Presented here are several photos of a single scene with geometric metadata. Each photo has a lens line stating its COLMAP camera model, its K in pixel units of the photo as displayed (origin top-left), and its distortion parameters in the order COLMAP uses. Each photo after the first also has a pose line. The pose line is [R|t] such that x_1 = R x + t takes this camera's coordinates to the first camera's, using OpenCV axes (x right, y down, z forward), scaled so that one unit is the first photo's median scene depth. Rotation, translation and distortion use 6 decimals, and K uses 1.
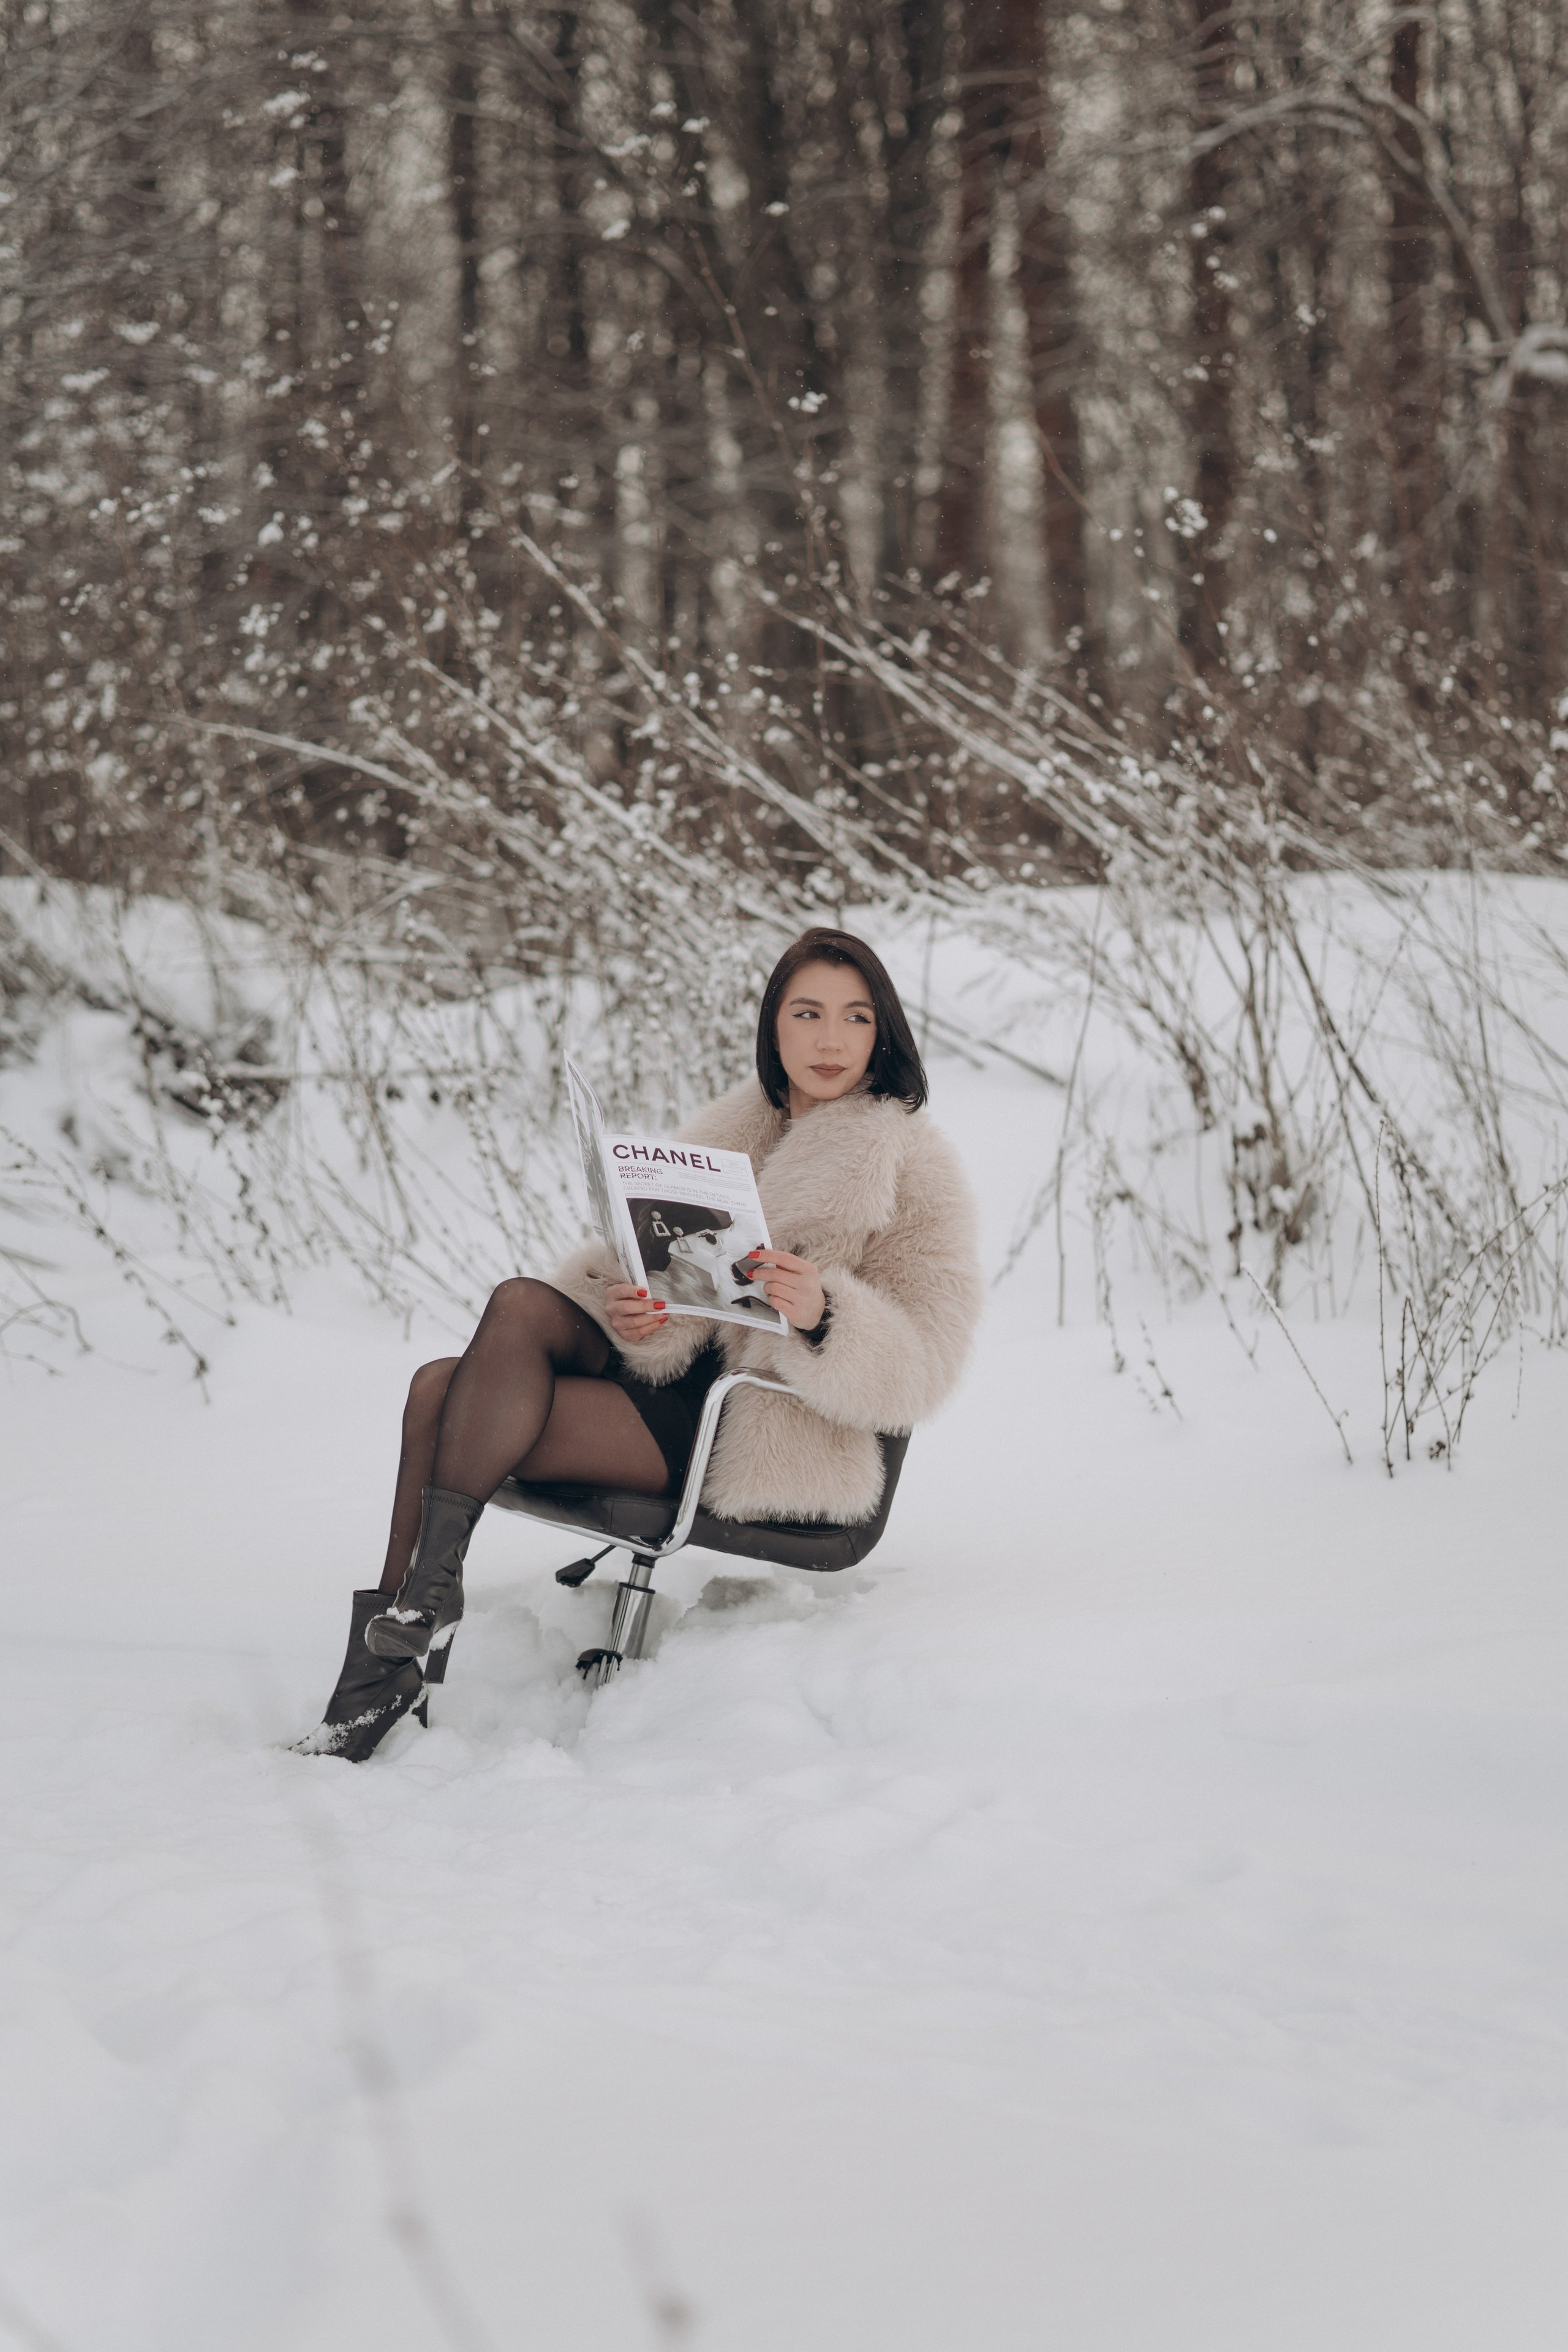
lens RADIAL K [[5590.7, 0, 784.0], [0, 5590.7, 1176.0], [0, 0, 1]] dist [0.486126, -0.949973]
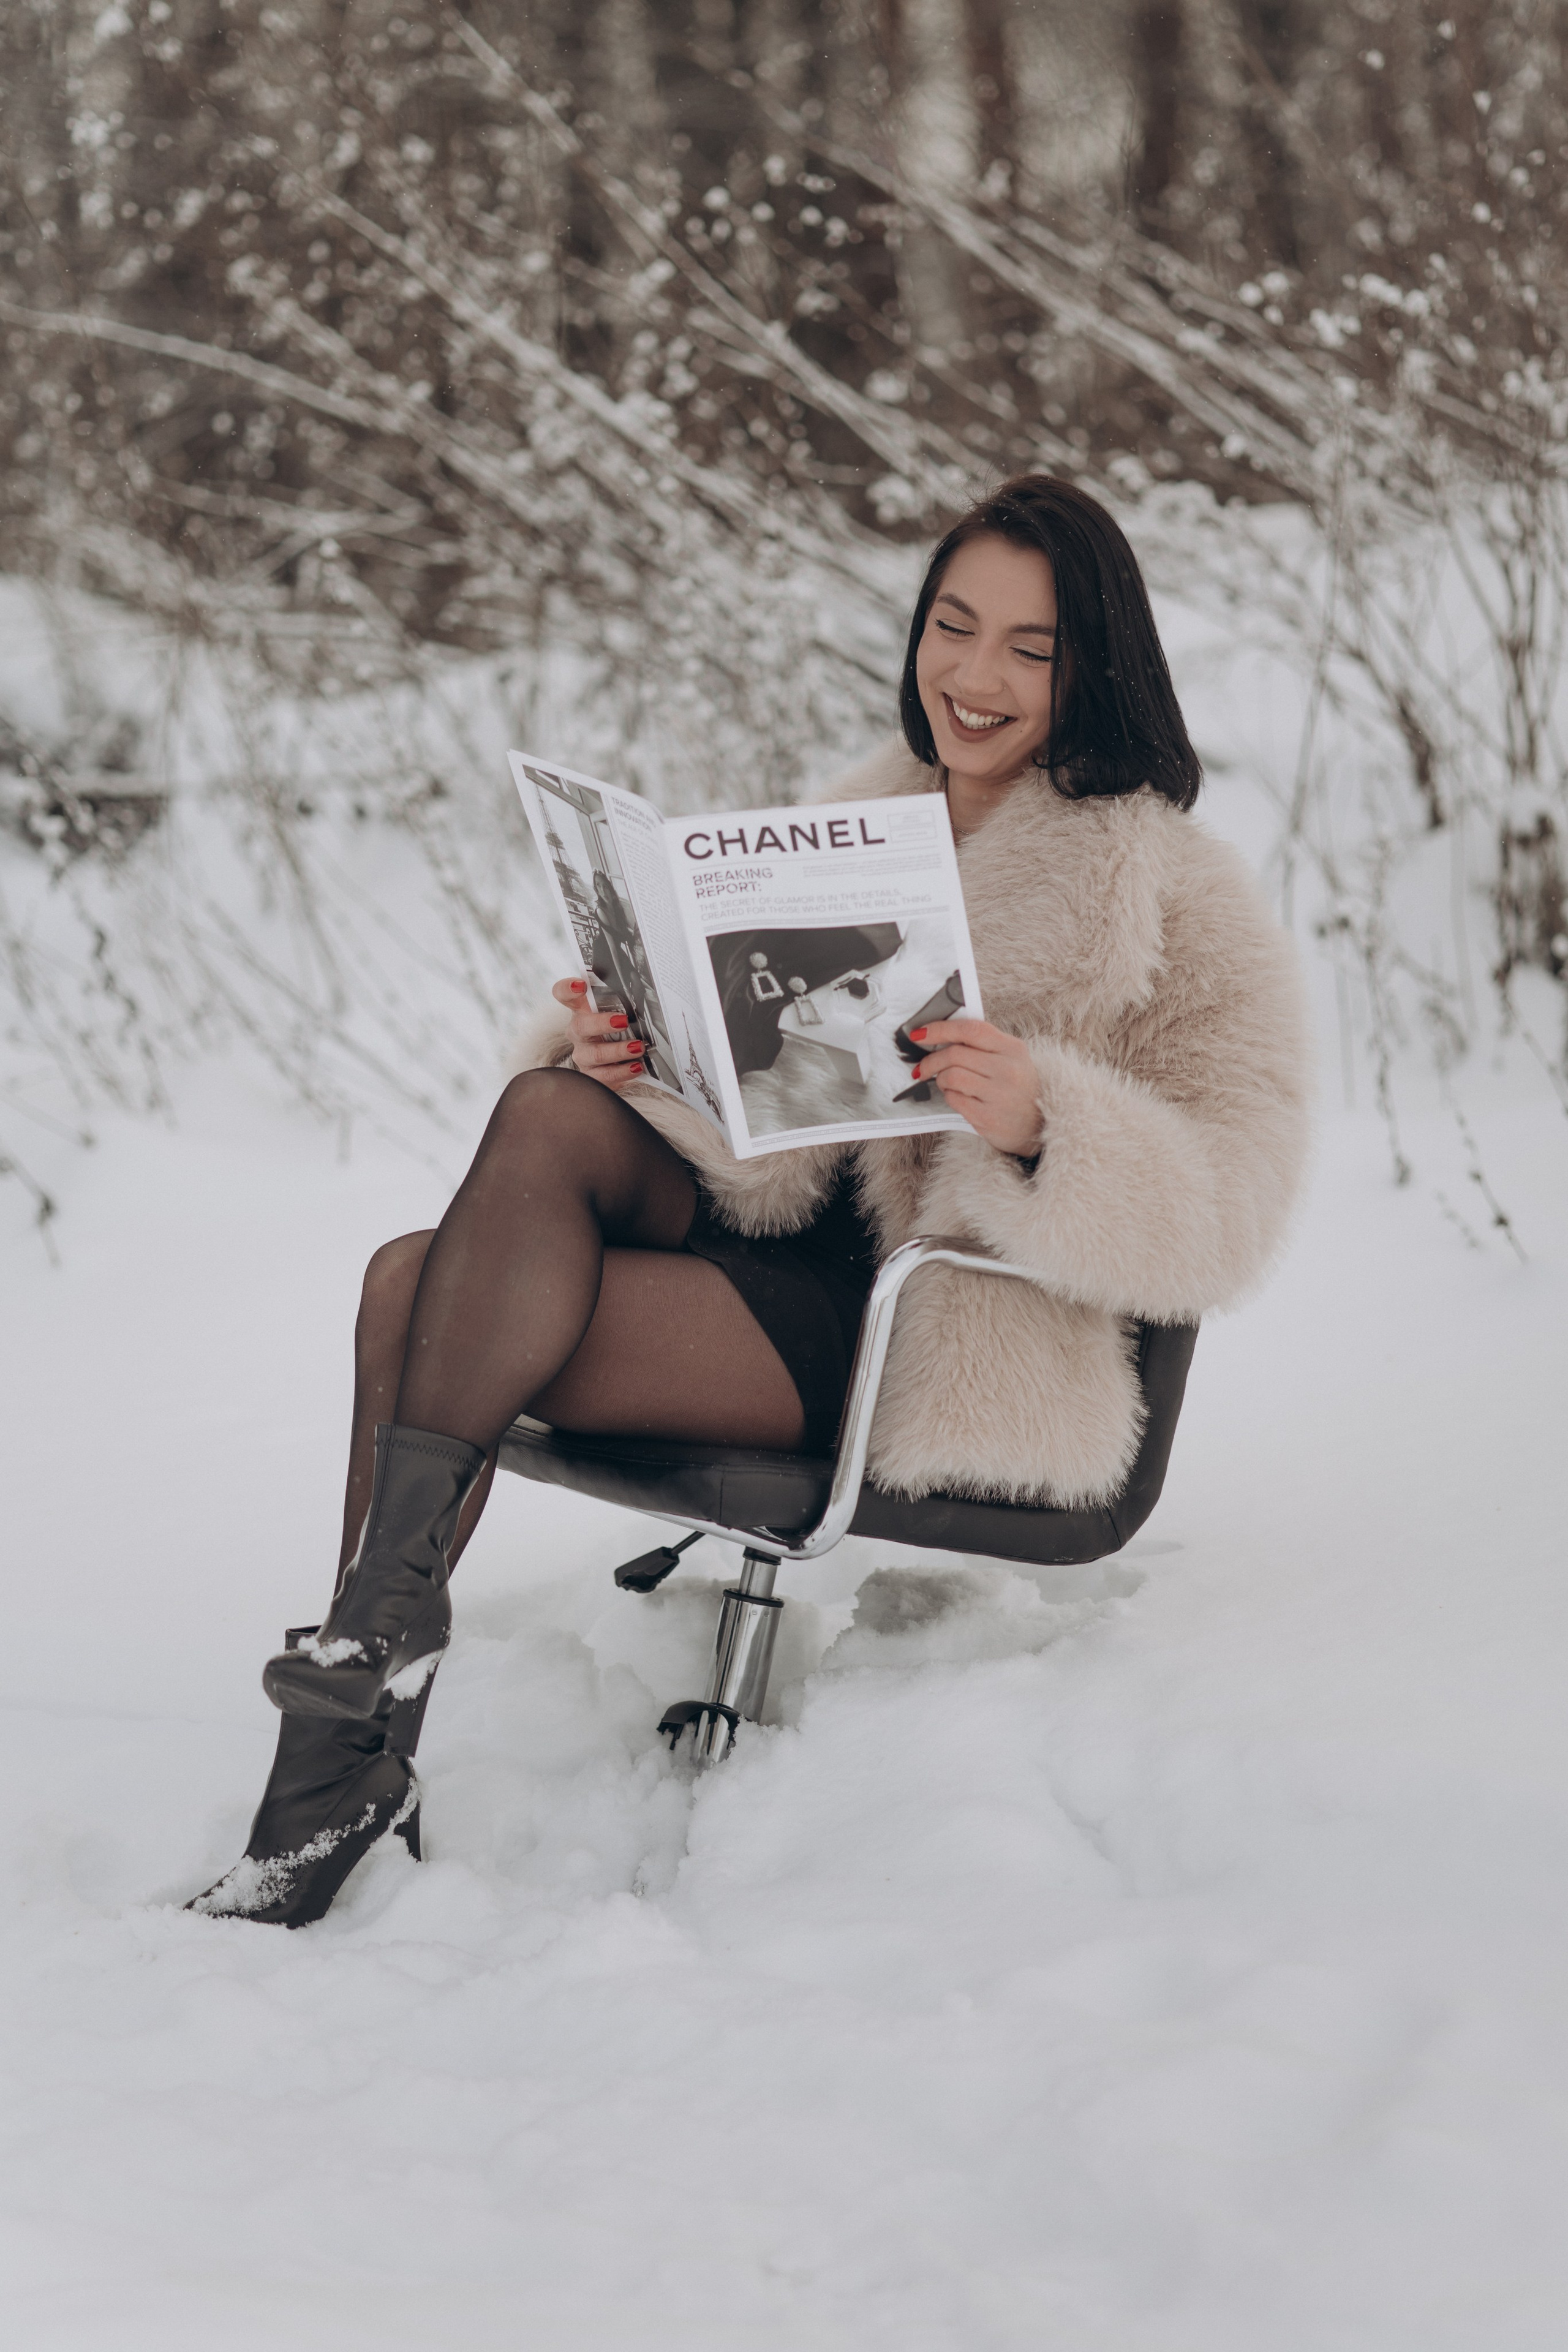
lens RADIAL K [[5609.8, 0, 716.4], [0, 5609.8, 1166.5], [0, 0, 1]] dist [0.367493, -0.938702]
pose [[0.999615, -0.027121, 0.005789, -0.025118], [0.026820, 0.998539, 0.046908, -0.001278], [-0.007053, -0.046735, 0.998882, 0.304900]]
